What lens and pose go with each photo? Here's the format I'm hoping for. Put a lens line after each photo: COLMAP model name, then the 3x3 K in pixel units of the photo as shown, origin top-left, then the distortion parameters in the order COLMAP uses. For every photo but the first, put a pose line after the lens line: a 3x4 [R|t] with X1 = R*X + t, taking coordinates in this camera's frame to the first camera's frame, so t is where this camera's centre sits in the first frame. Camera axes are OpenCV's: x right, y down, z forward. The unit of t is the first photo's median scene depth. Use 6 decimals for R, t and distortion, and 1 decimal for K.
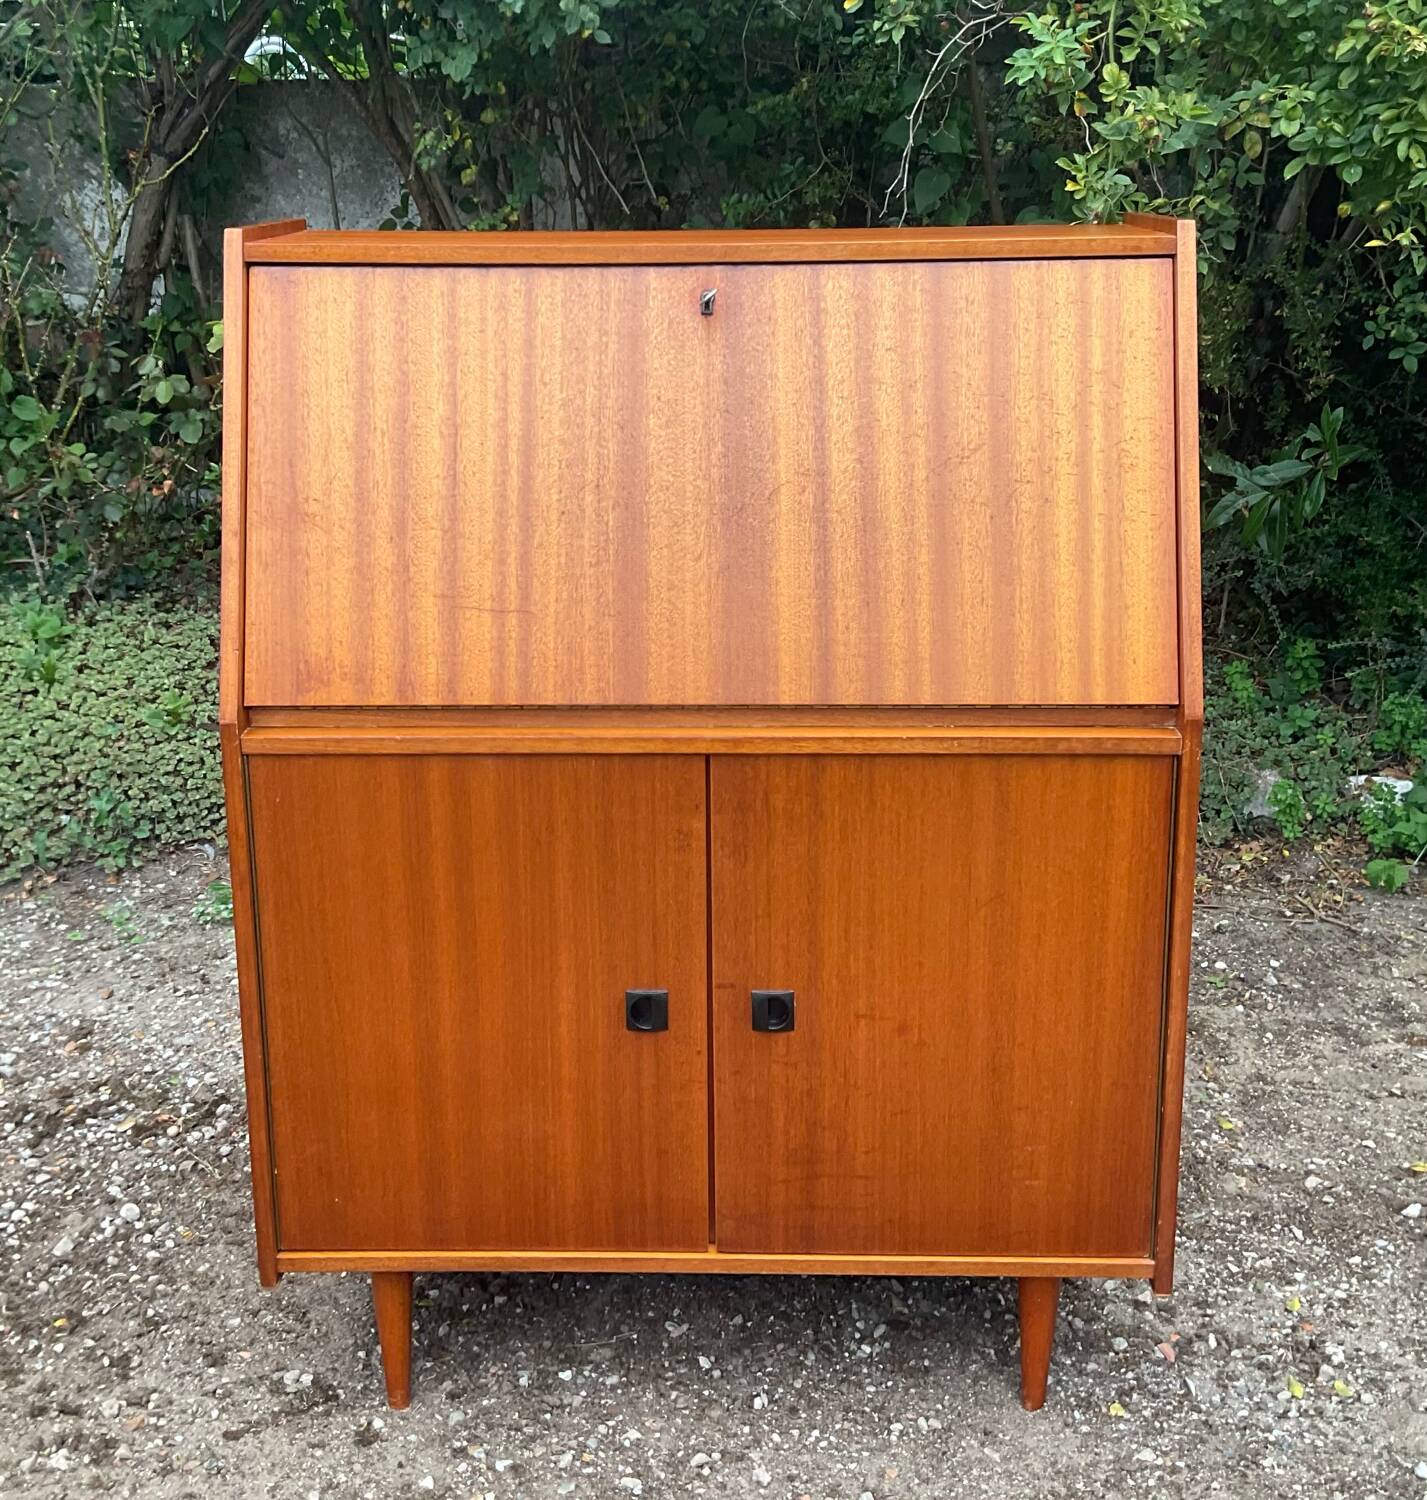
lens RADIAL K [[1897.4, 0, 705.5], [0, 1897.4, 616.7], [0, 0, 1]] dist [0.165420, -0.321906]
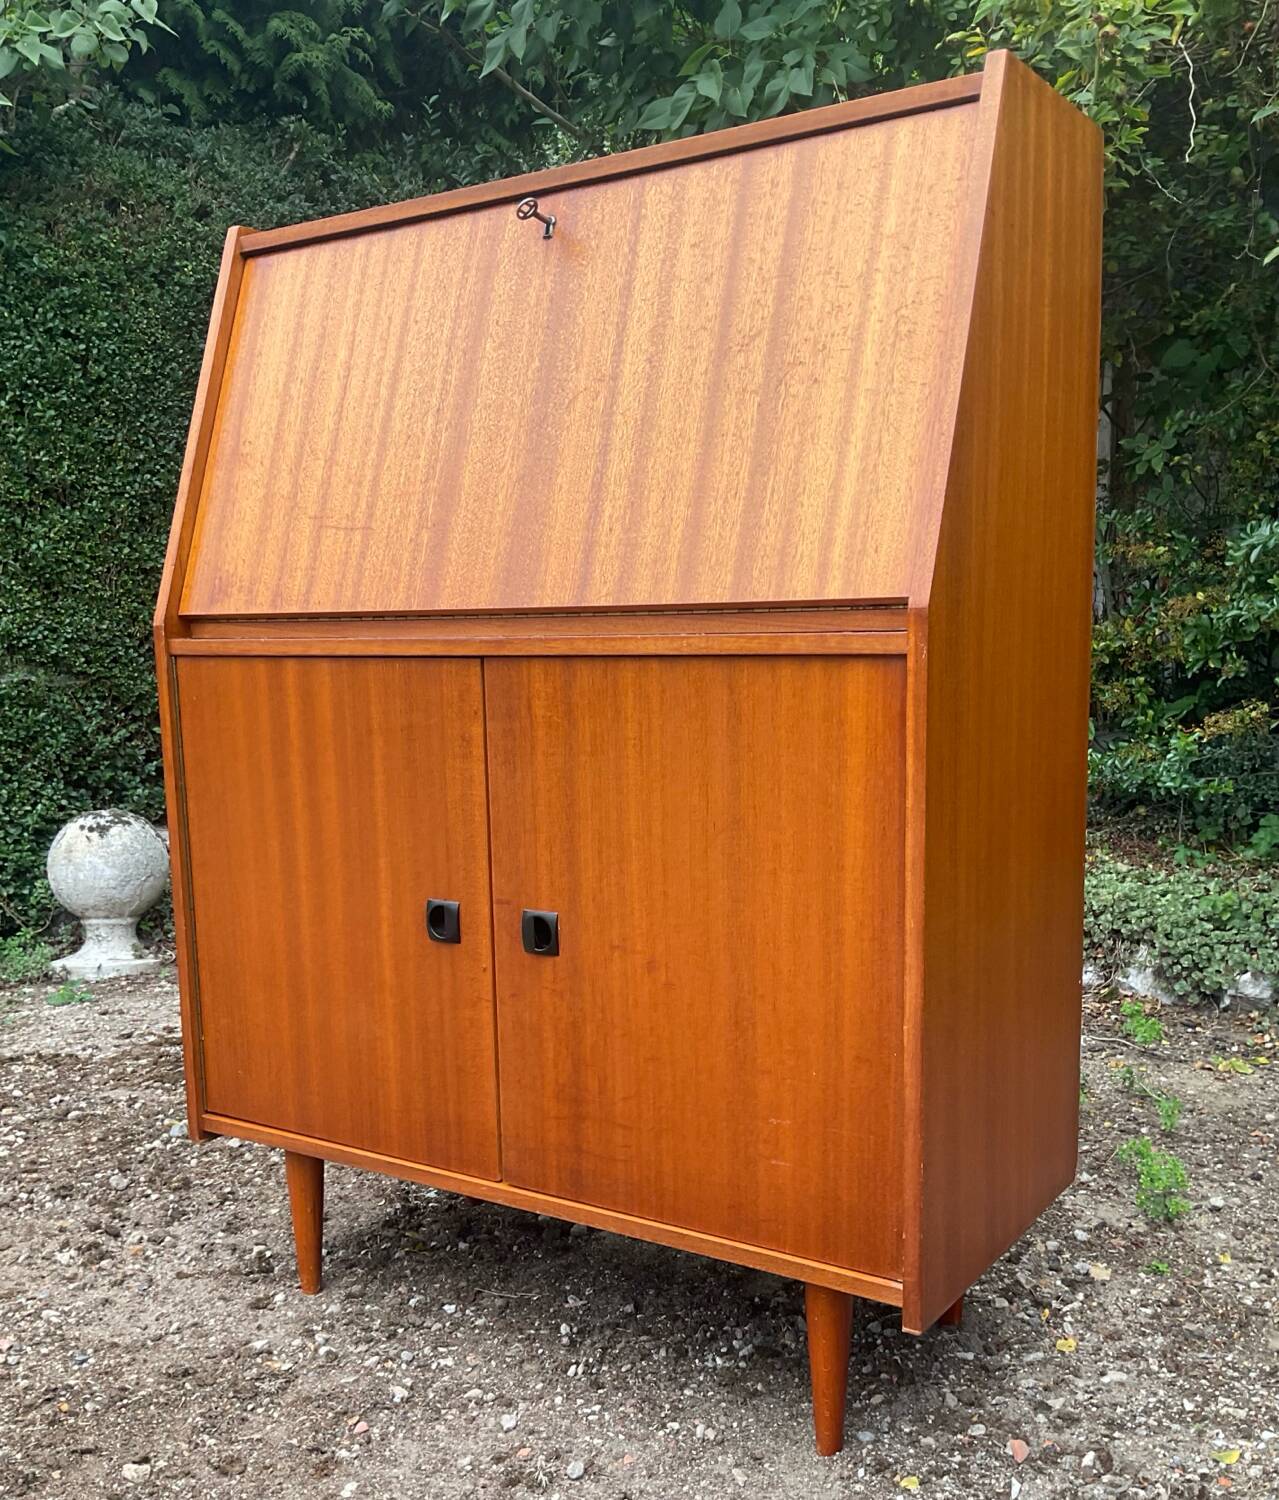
lens RADIAL K [[1523.8, 0, 631.4], [0, 1523.8, 827.8], [0, 0, 1]] dist [0.128002, -0.259258]
pose [[0.840712, 0.066347, -0.537402, 0.442134], [-0.117829, 0.991098, -0.061973, 0.175712], [0.528507, 0.115423, 0.841046, 0.320859]]
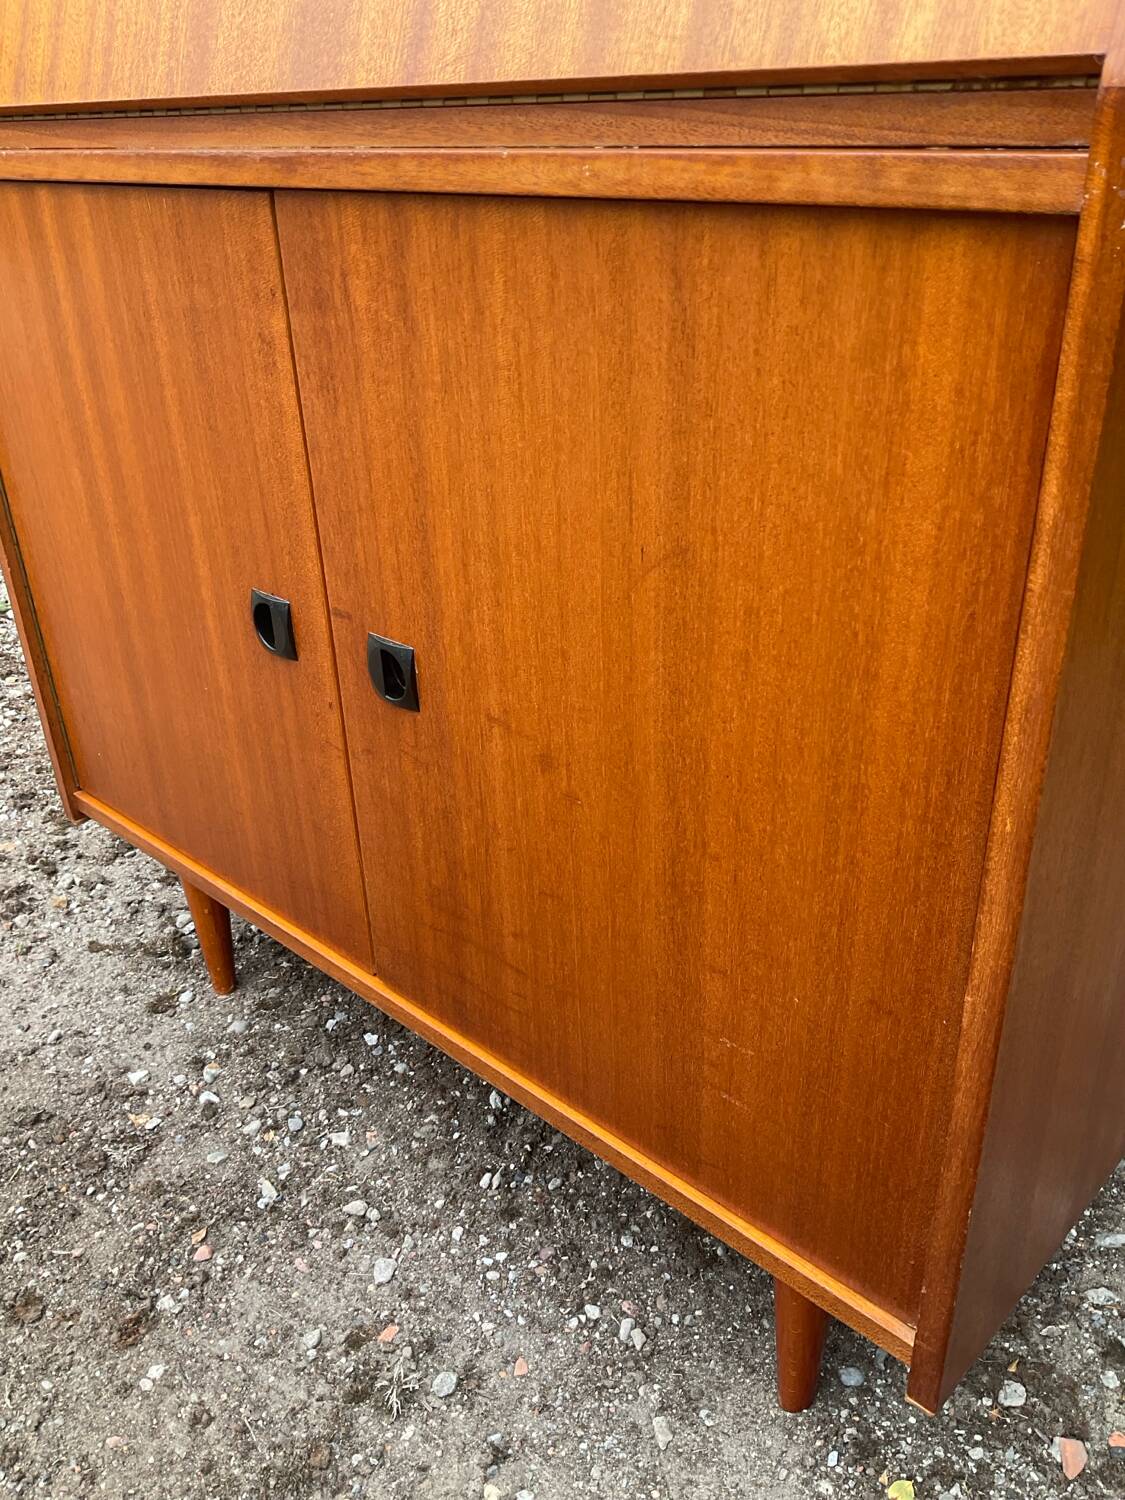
lens RADIAL K [[1259.3, 0, 558.6], [0, 1259.3, 742.3], [0, 0, 1]] dist [0.063862, -0.115190]
pose [[0.741358, 0.291517, -0.604489, 0.292941], [-0.135263, 0.947151, 0.290877, 0.091889], [0.657337, -0.133879, 0.741609, 0.655434]]
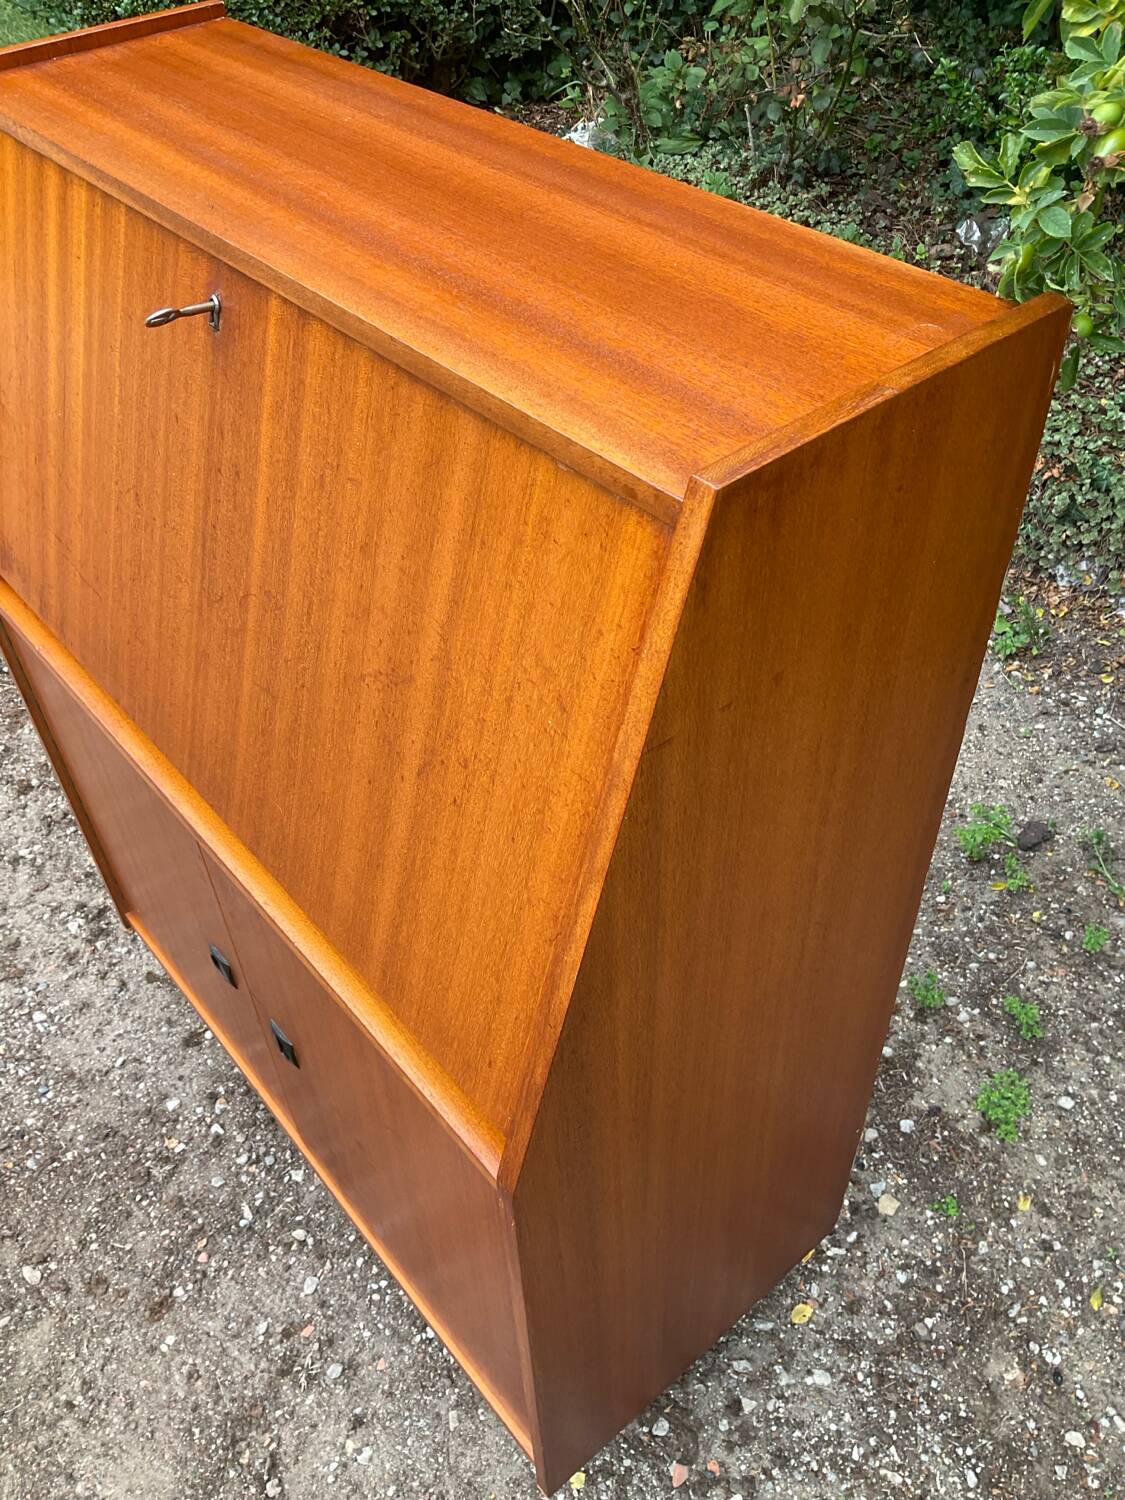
lens RADIAL K [[1254.5, 0, 567.6], [0, 1254.5, 760.9], [0, 0, 1]] dist [0.052524, -0.110409]
pose [[0.659589, 0.513808, -0.548583, 0.368285], [-0.148250, 0.804457, 0.575214, -0.271252], [0.736861, -0.298077, 0.606783, 0.683956]]
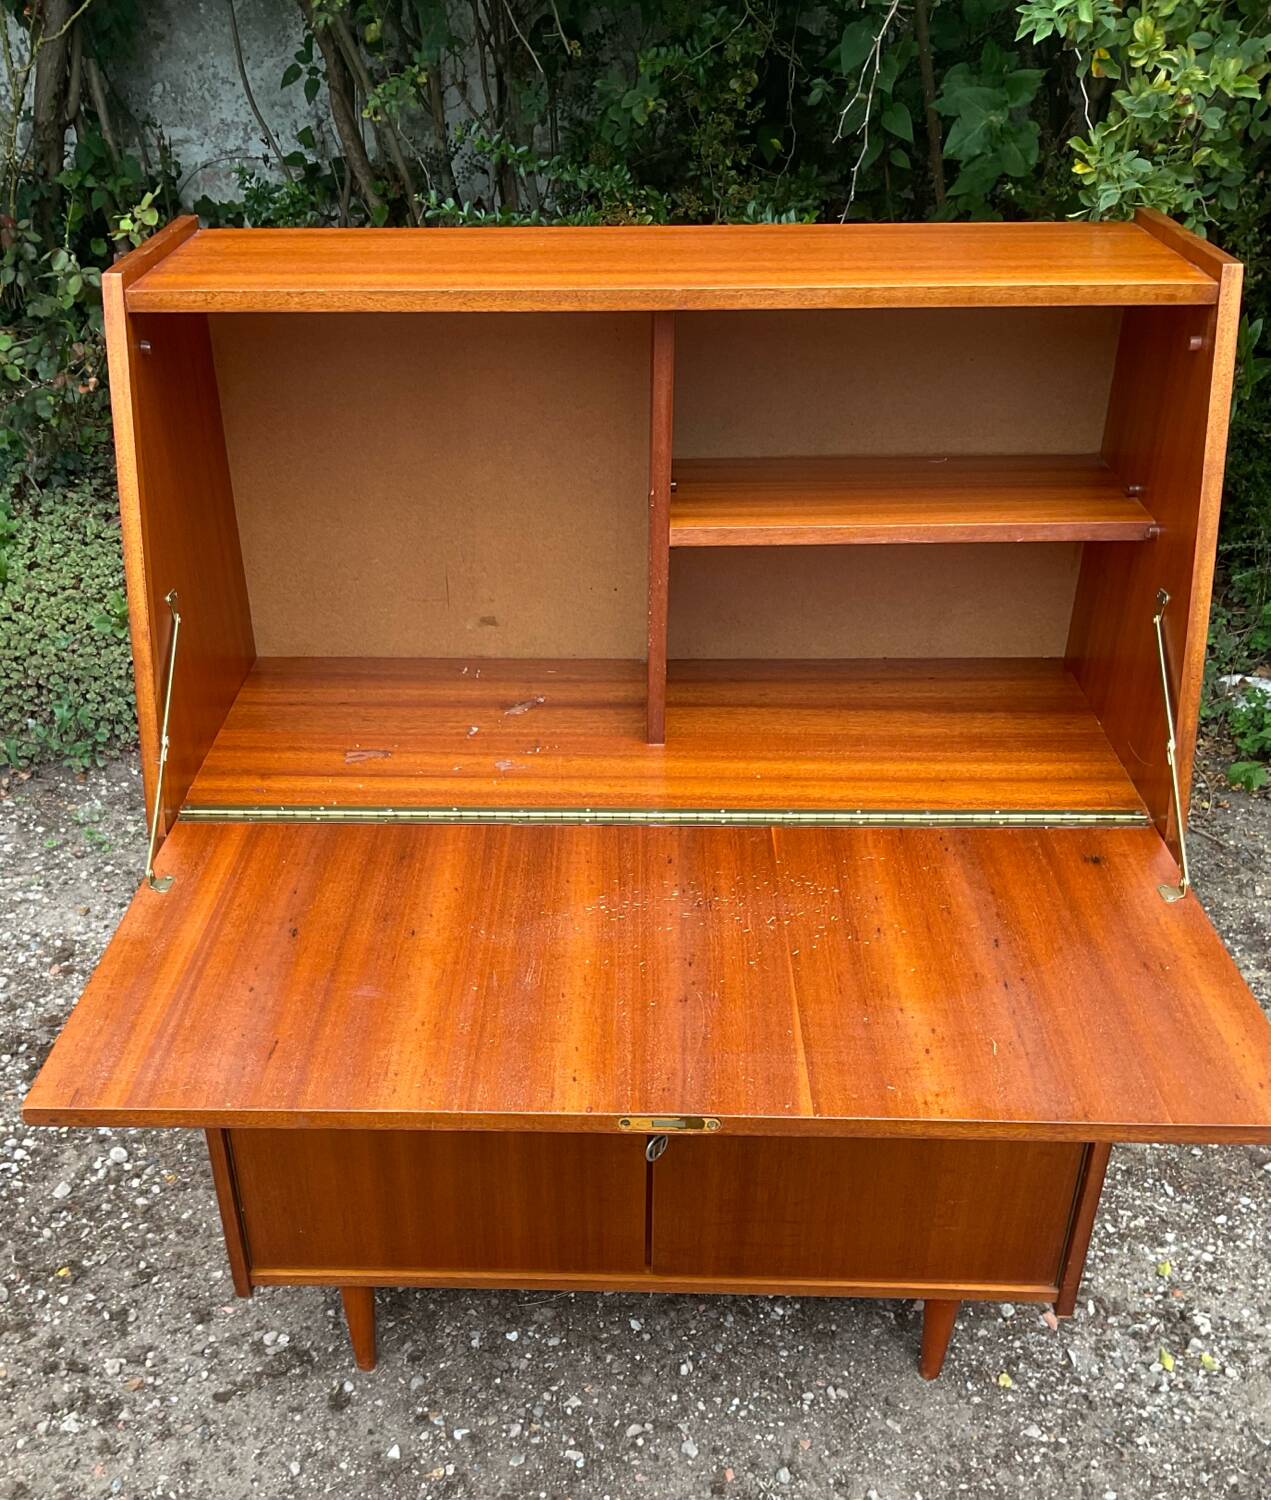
lens RADIAL K [[1556.3, 0, 565.6], [0, 1556.3, 924.0], [0, 0, 1]] dist [0.144392, -0.340148]
pose [[0.999862, 0.002897, -0.016367, -0.027087], [0.002743, 0.942434, 0.334382, -0.141625], [0.016394, -0.334381, 0.942295, 0.216199]]
